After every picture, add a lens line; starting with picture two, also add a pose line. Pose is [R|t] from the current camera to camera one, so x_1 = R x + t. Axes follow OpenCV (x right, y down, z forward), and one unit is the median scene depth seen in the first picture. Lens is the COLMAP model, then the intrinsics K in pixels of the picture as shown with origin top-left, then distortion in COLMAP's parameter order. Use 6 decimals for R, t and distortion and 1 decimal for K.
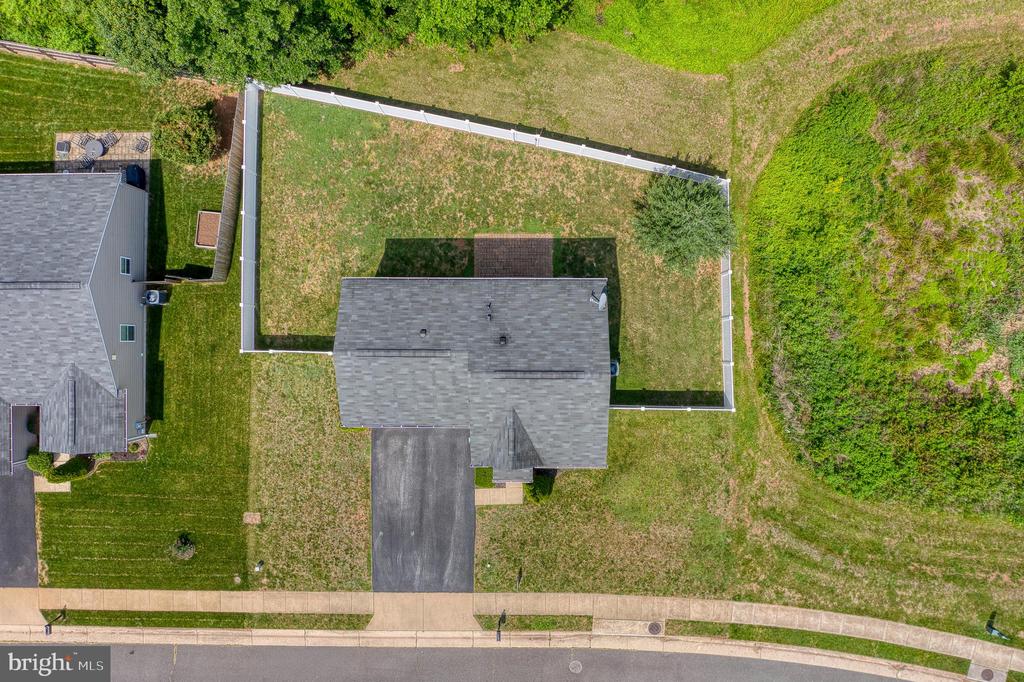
lens RADIAL K [[786.0, 0, 509.7], [0, 786.0, 336.0], [0, 0, 1]] dist [-0.040027, 0.004381]
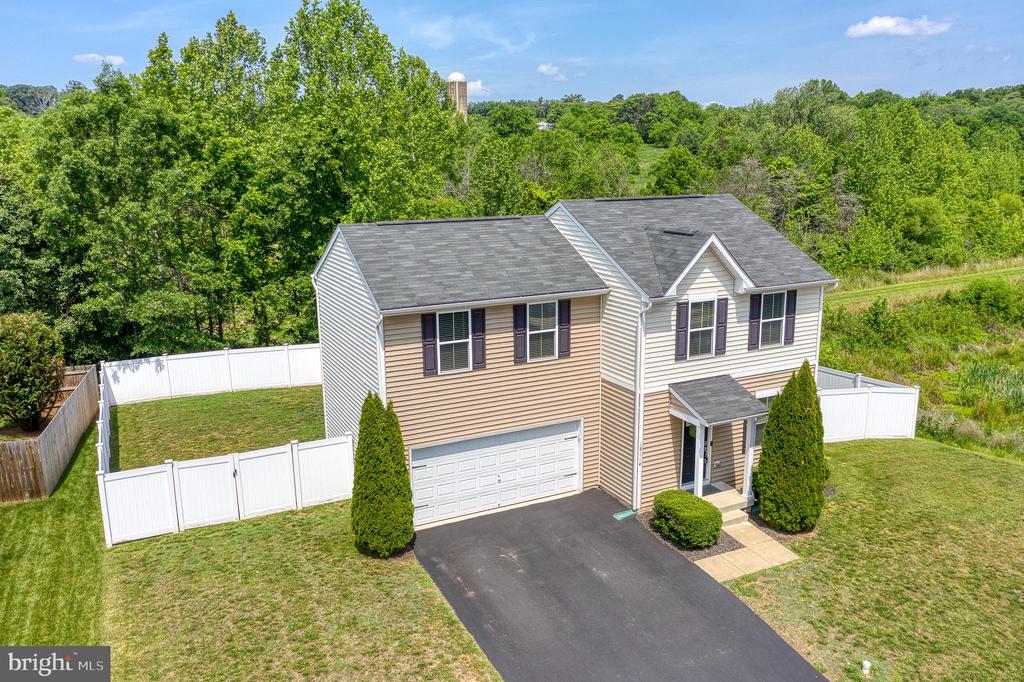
lens RADIAL K [[786.0, 0, 510.9], [0, 786.0, 340.8], [0, 0, 1]] dist [-0.040027, 0.004381]
pose [[0.892232, -0.089302, 0.442660, -0.307925], [0.451459, 0.198877, -0.869846, 0.492278], [-0.010356, 0.975947, 0.217761, 0.785447]]
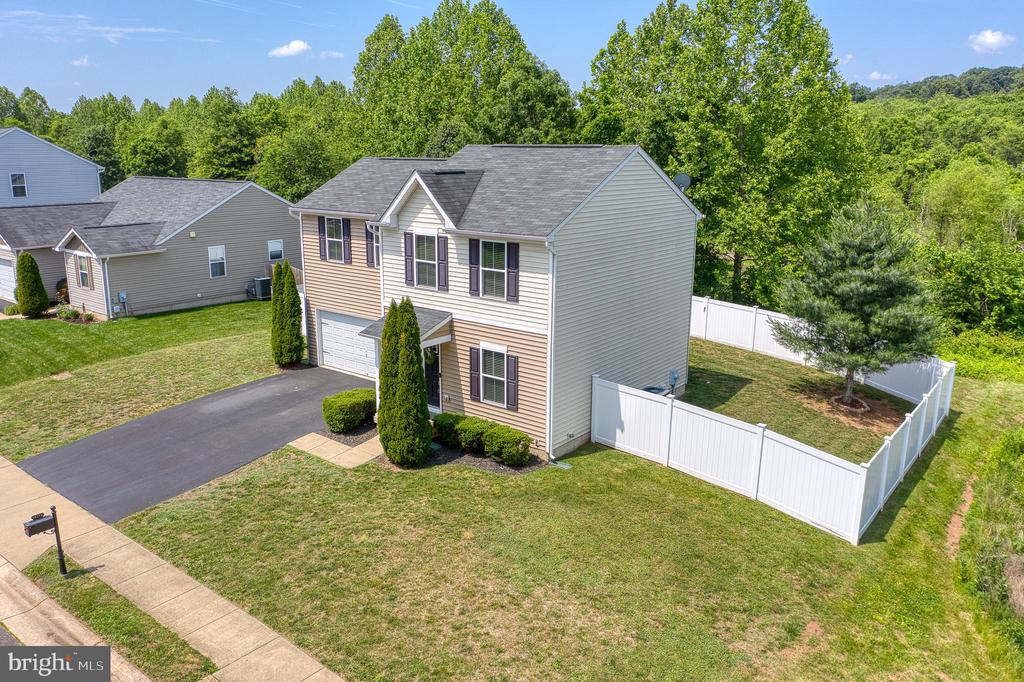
lens RADIAL K [[786.0, 0, 509.4], [0, 786.0, 341.0], [0, 0, 1]] dist [-0.040027, 0.004381]
pose [[0.786143, 0.172744, -0.593413, 0.357528], [-0.617781, 0.191544, -0.762665, 0.498055], [-0.018081, 0.966163, 0.257299, 0.797749]]
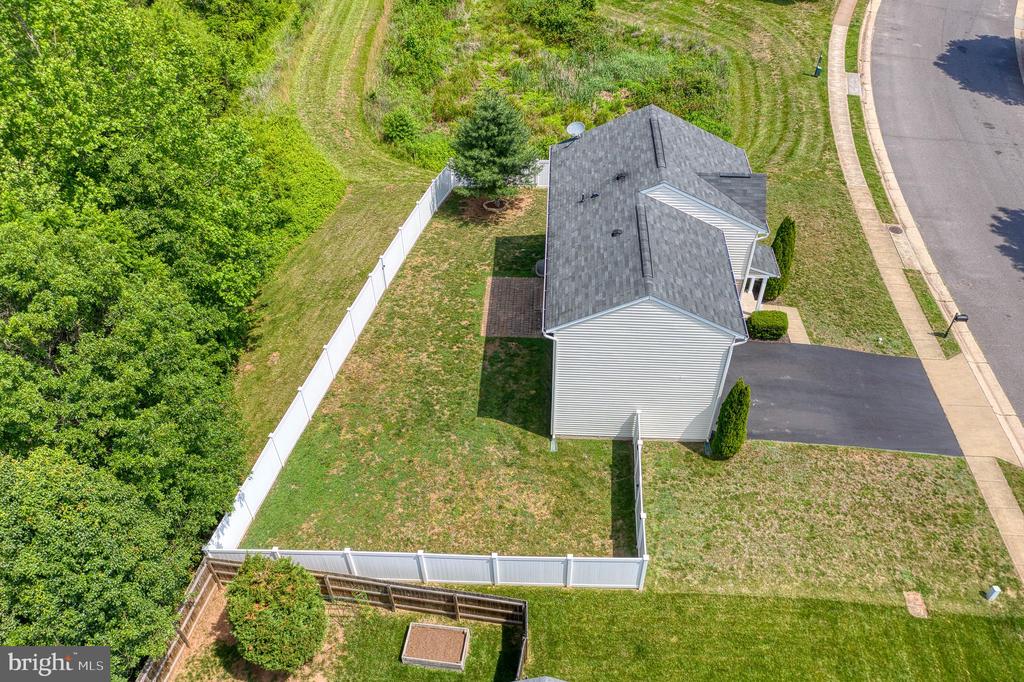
lens RADIAL K [[786.0, 0, 509.6], [0, 786.0, 342.1], [0, 0, 1]] dist [-0.040027, 0.004381]
pose [[0.051523, -0.676378, 0.734750, -0.654174], [0.998654, 0.030526, -0.041927, -0.063963], [0.005929, 0.735922, 0.677041, 0.441651]]
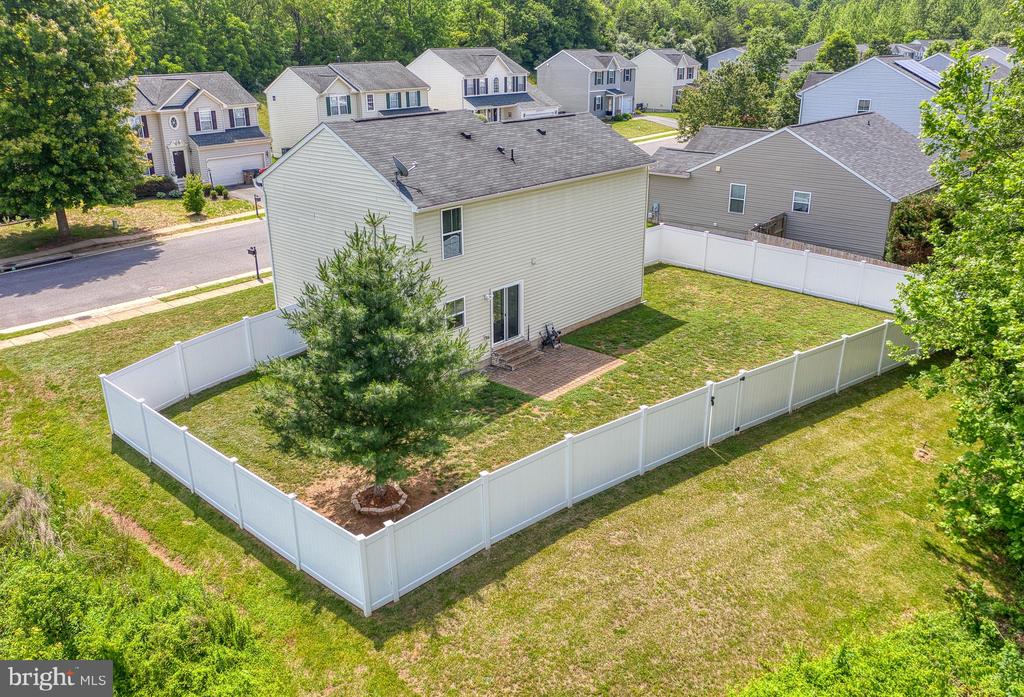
lens RADIAL K [[804.5, 0, 505.2], [0, 804.5, 341.5], [0, 0, 1]] dist [-0.042811, -0.000660]
pose [[-0.673729, 0.286332, -0.681251, 0.456087], [-0.738387, -0.223964, 0.636102, -0.463259], [0.029560, 0.931587, 0.362315, 0.744933]]
